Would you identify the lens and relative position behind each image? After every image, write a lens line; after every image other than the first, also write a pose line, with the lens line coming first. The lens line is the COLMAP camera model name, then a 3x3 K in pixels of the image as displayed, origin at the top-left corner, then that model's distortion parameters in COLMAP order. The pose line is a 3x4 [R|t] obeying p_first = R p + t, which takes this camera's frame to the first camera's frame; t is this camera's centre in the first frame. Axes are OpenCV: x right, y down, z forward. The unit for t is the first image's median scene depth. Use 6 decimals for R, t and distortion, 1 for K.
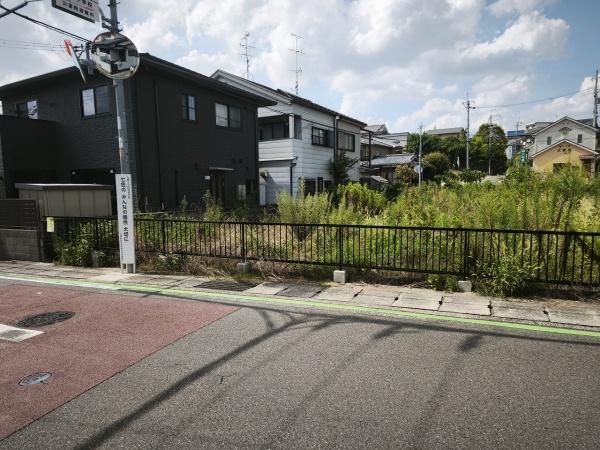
lens RADIAL K [[396.6, 0, 306.7], [0, 396.6, 227.9], [0, 0, 1]] dist [0.077023, -0.055230]
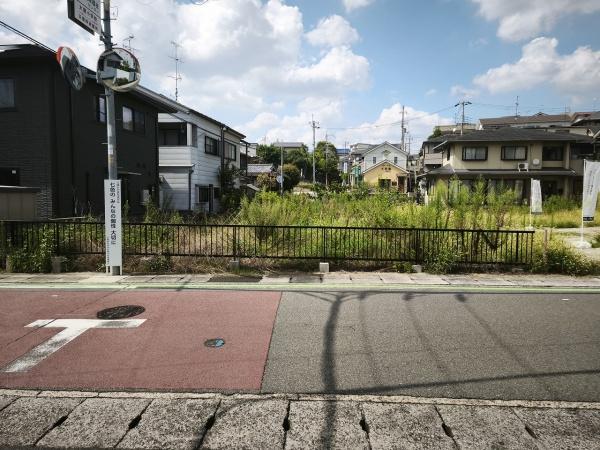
lens RADIAL K [[396.6, 0, 292.9], [0, 396.6, 221.4], [0, 0, 1]] dist [0.077023, -0.055230]
pose [[0.932431, 0.000159, 0.361349, -0.171934], [0.011343, 0.999494, -0.029708, 0.004447], [-0.361171, 0.031800, 0.931957, -0.056689]]
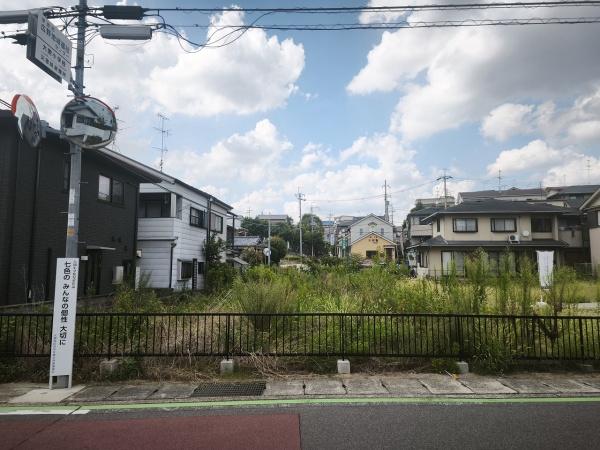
lens RADIAL K [[396.6, 0, 300.3], [0, 396.6, 227.6], [0, 0, 1]] dist [0.077023, -0.055230]
pose [[0.909447, 0.054791, 0.412194, -0.162459], [0.027838, 0.981034, -0.191825, -0.011015], [-0.414886, 0.185930, 0.890674, 0.034812]]
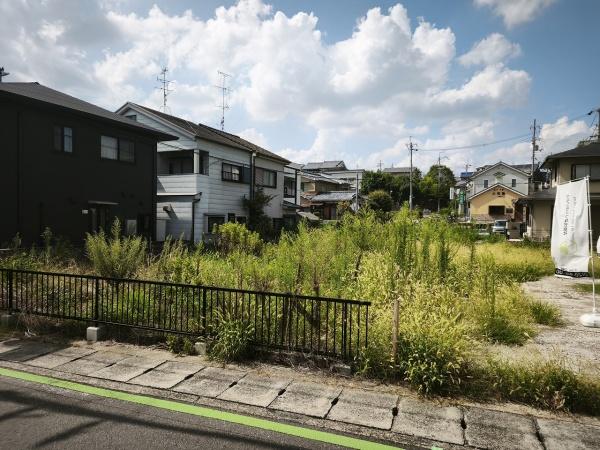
lens RADIAL K [[396.6, 0, 302.1], [0, 396.6, 228.1], [0, 0, 1]] dist [0.077023, -0.055230]
pose [[0.997782, 0.030043, 0.059409, 0.180910], [-0.025318, 0.996573, -0.078748, -0.020990], [-0.061572, 0.077069, 0.995123, 0.013407]]
